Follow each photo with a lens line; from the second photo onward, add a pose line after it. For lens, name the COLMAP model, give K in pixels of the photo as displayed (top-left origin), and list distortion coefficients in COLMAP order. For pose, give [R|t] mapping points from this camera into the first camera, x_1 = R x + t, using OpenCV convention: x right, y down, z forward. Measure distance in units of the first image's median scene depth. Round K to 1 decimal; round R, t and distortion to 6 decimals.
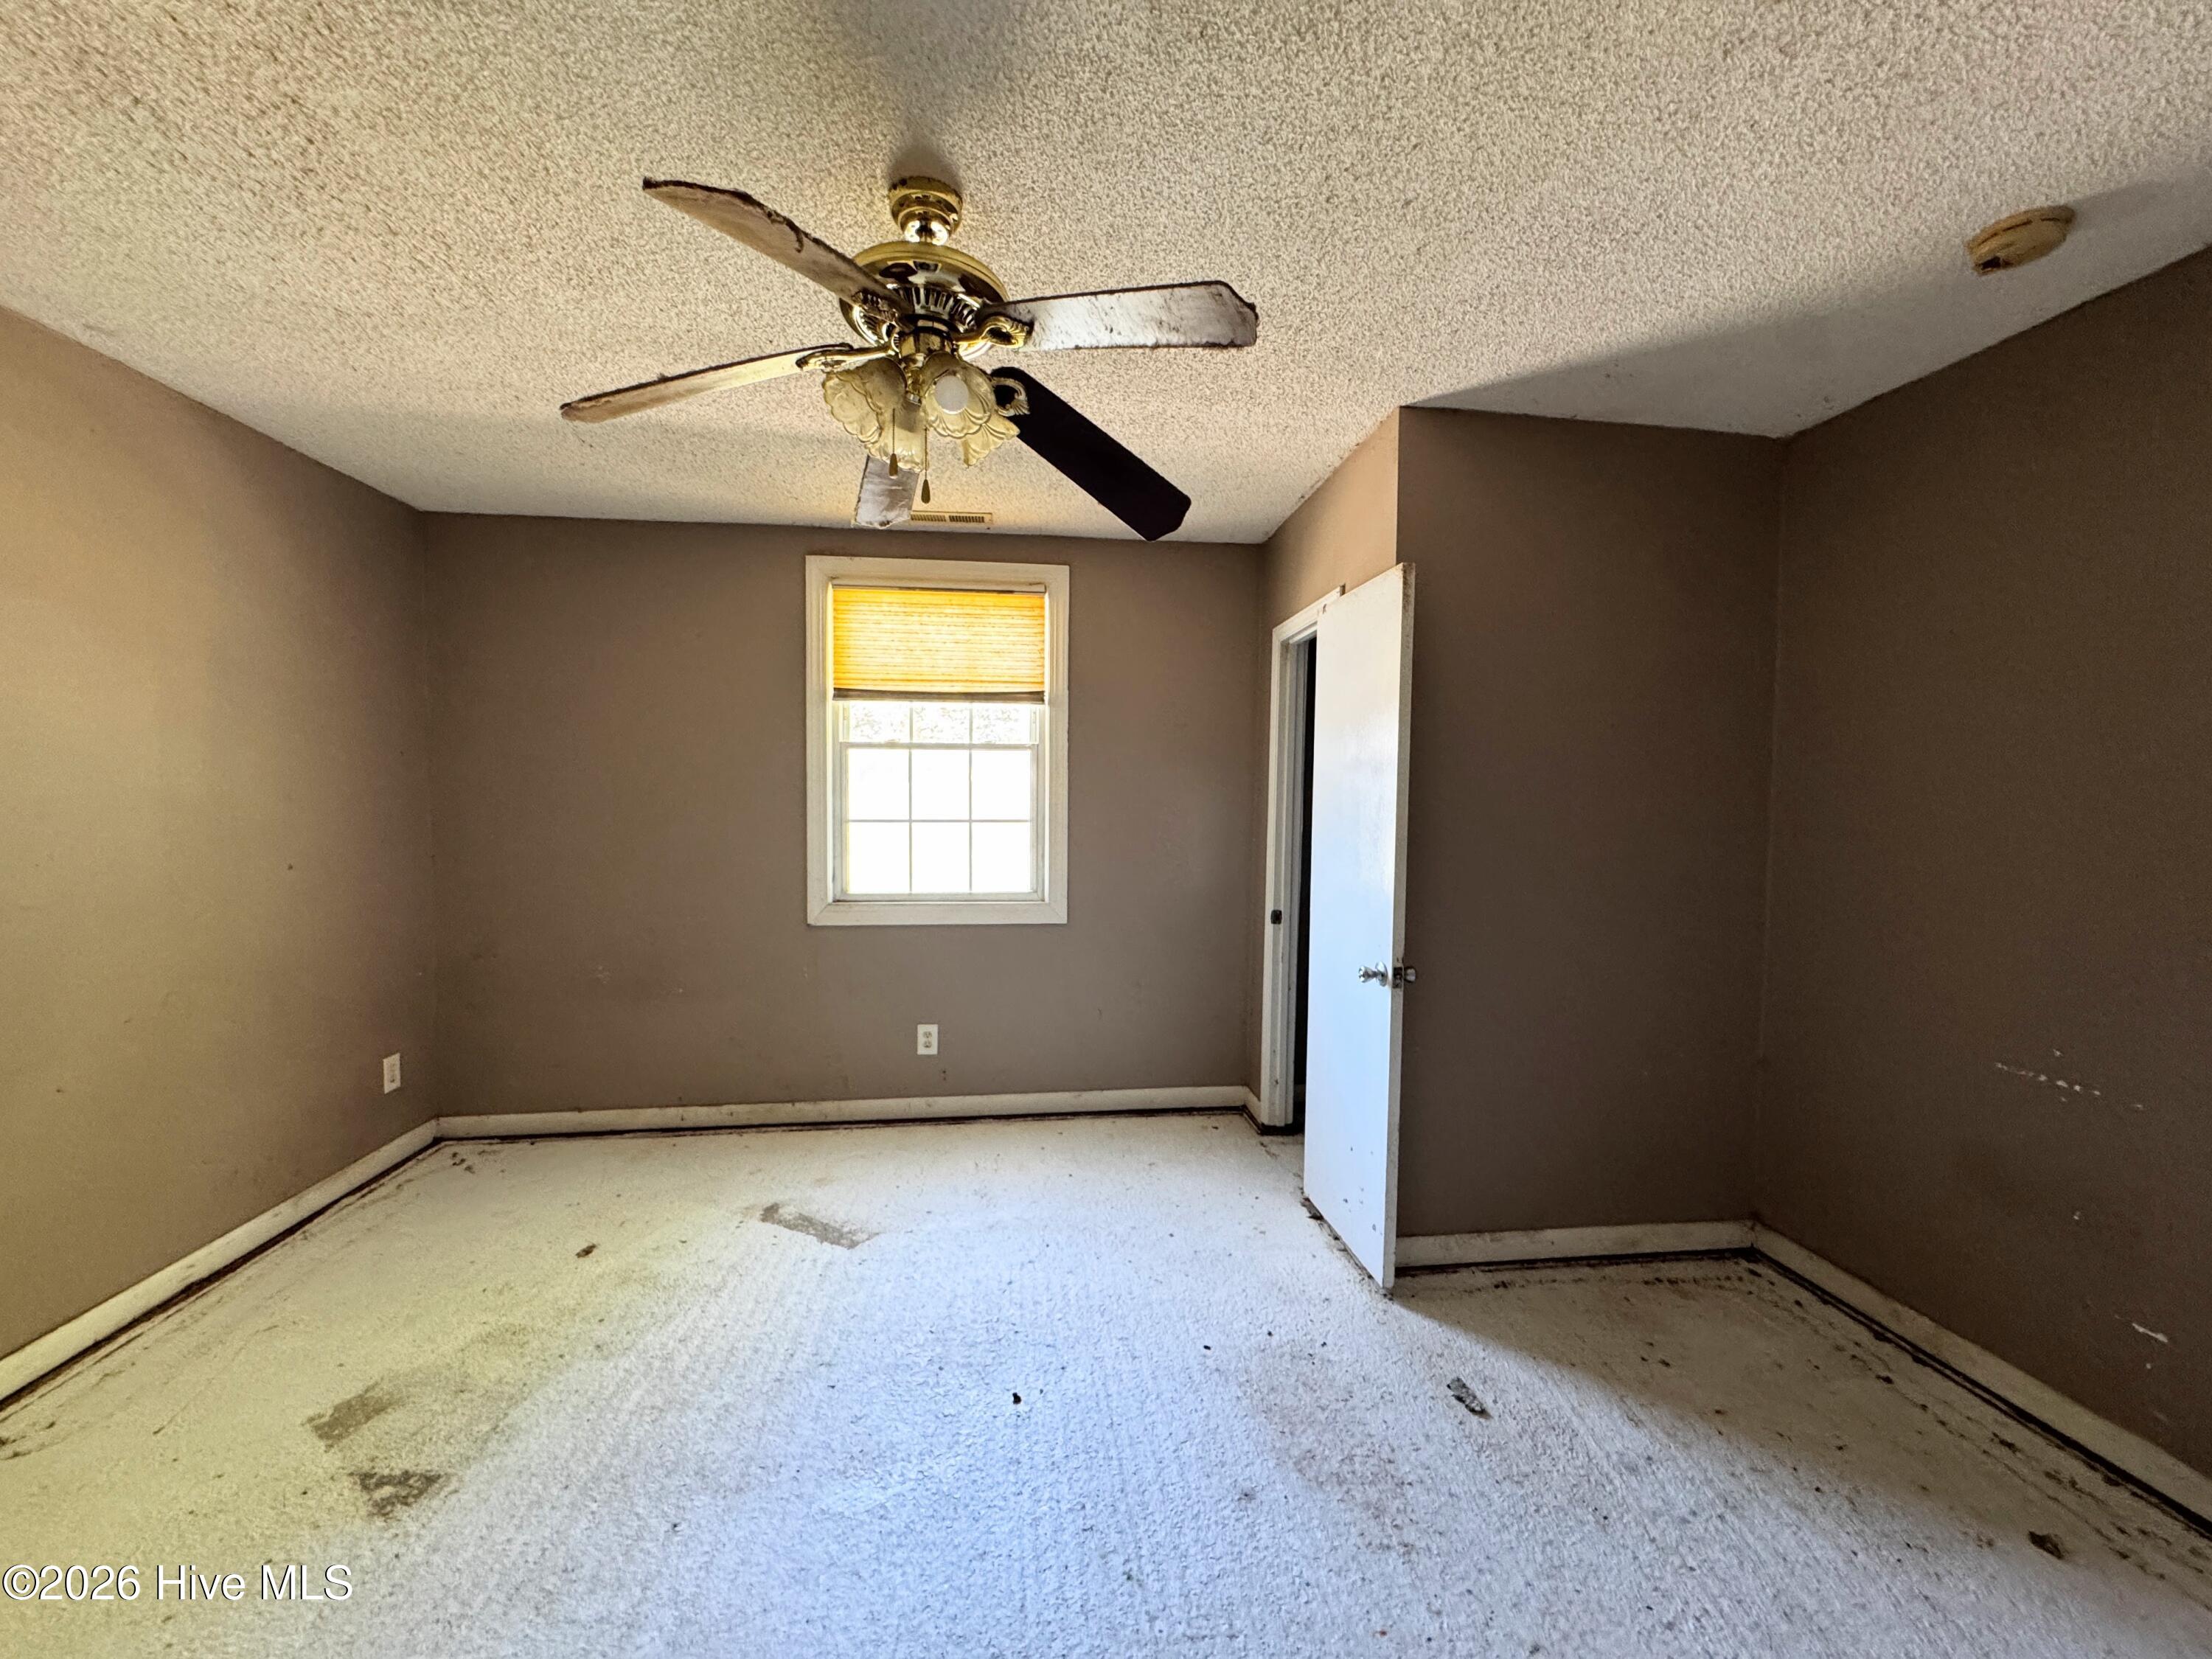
lens RADIAL K [[885.6, 0, 1105.1], [0, 885.6, 827.4], [0, 0, 1]] dist [-0.003702, 0.000432]
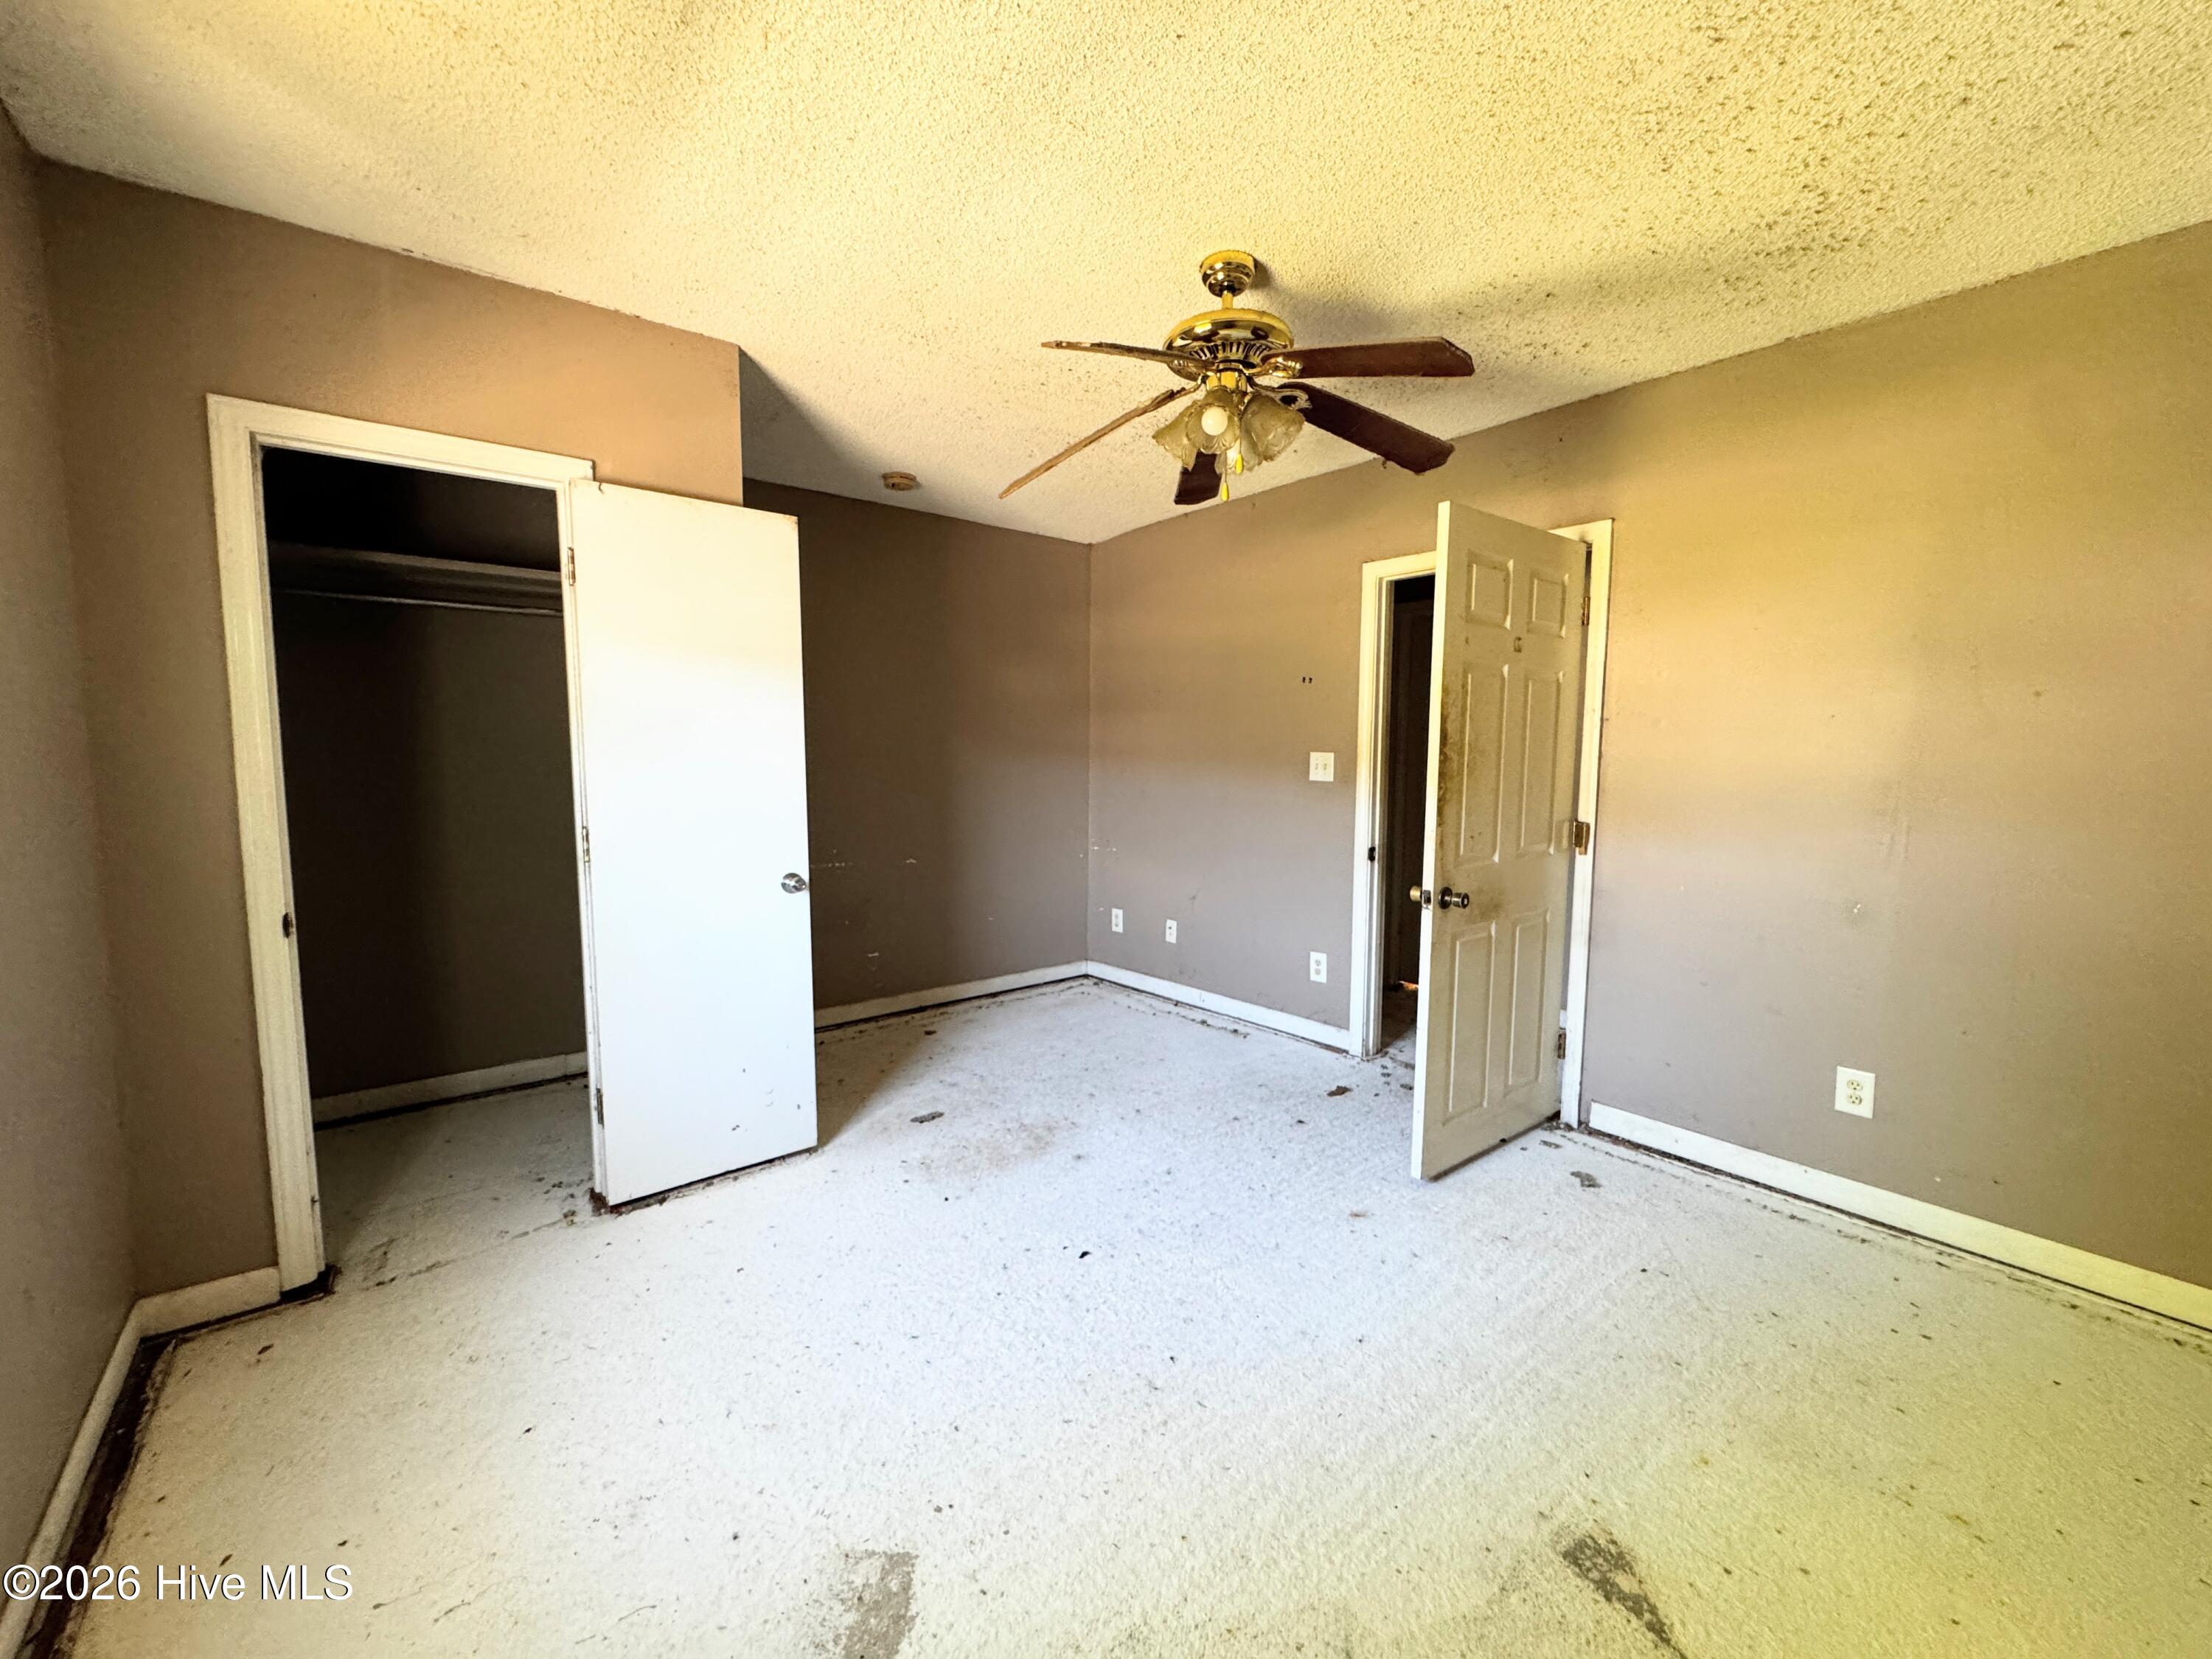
lens RADIAL K [[885.6, 0, 1105.1], [0, 885.6, 827.4], [0, 0, 1]] dist [-0.003702, 0.000432]
pose [[-0.538320, -0.087350, 0.838202, -1.116299], [0.019277, 0.993077, 0.115870, -0.035584], [-0.842520, 0.078533, -0.532909, 1.686330]]
